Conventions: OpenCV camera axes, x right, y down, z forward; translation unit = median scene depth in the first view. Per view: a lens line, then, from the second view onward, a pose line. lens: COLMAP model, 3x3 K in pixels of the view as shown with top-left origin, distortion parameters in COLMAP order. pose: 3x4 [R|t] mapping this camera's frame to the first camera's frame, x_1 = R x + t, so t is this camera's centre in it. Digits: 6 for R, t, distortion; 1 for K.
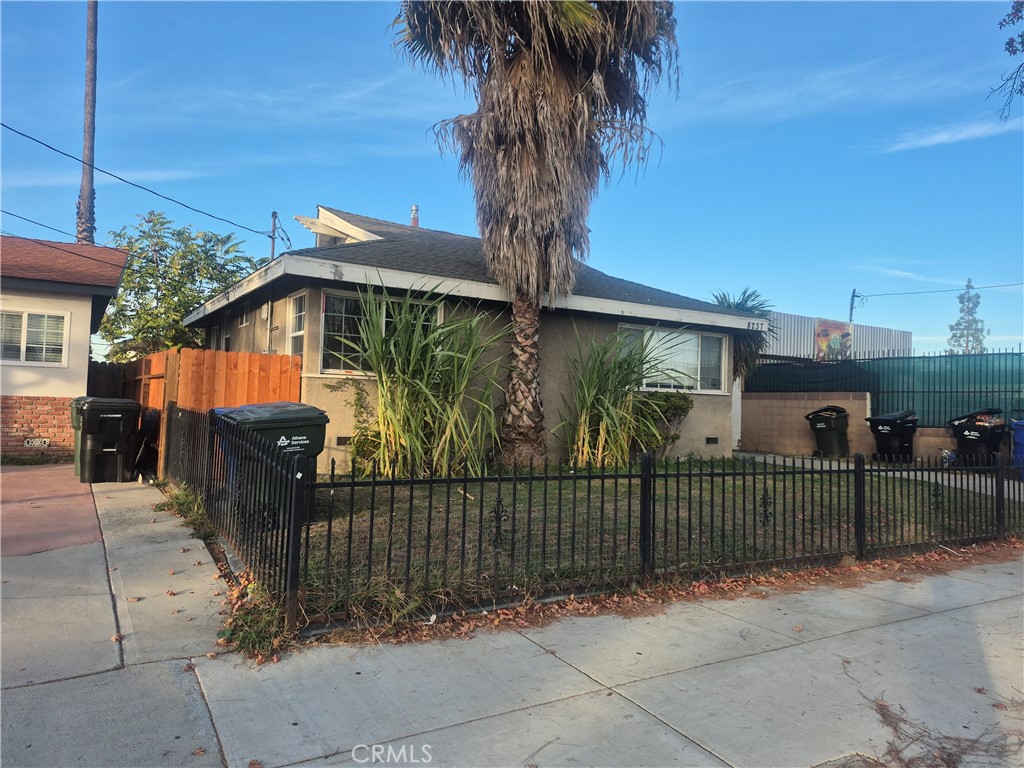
lens RADIAL K [[696.9, 0, 512.0], [0, 696.9, 384.0], [0, 0, 1]] dist [0.057297, -0.095253]
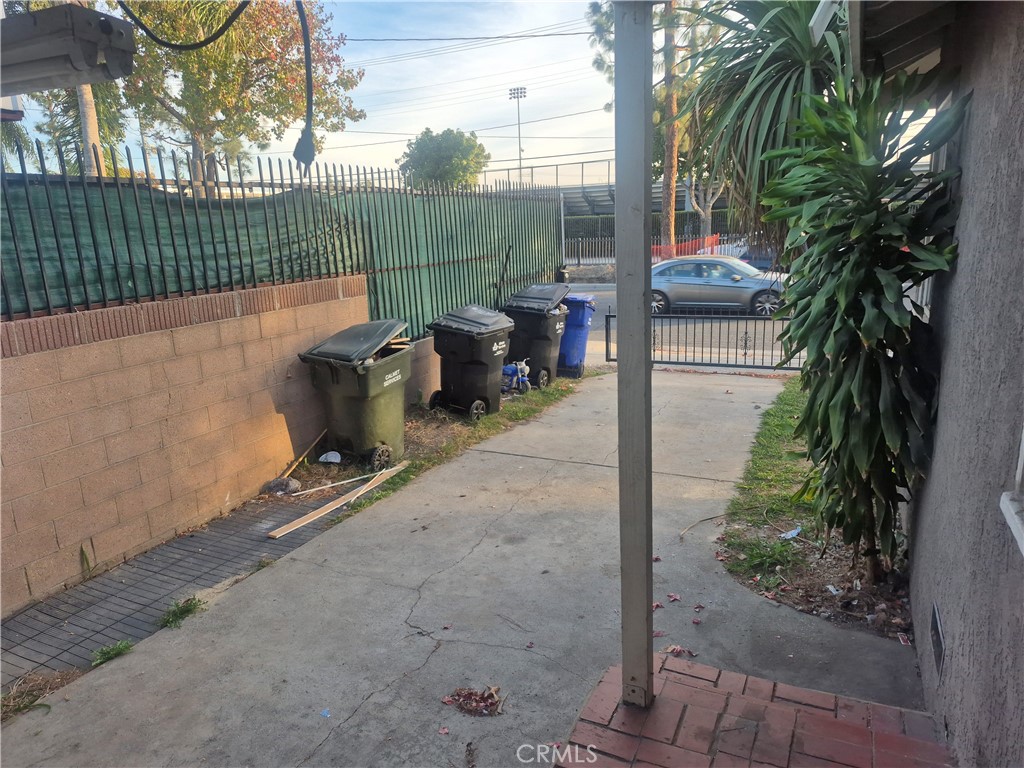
lens RADIAL K [[696.9, 0, 512.0], [0, 696.9, 384.0], [0, 0, 1]] dist [0.057297, -0.095253]
pose [[-0.548341, -0.196086, 0.812940, 0.136491], [-0.005608, 0.972961, 0.230901, -0.024325], [-0.836236, 0.122054, -0.534614, 1.366817]]
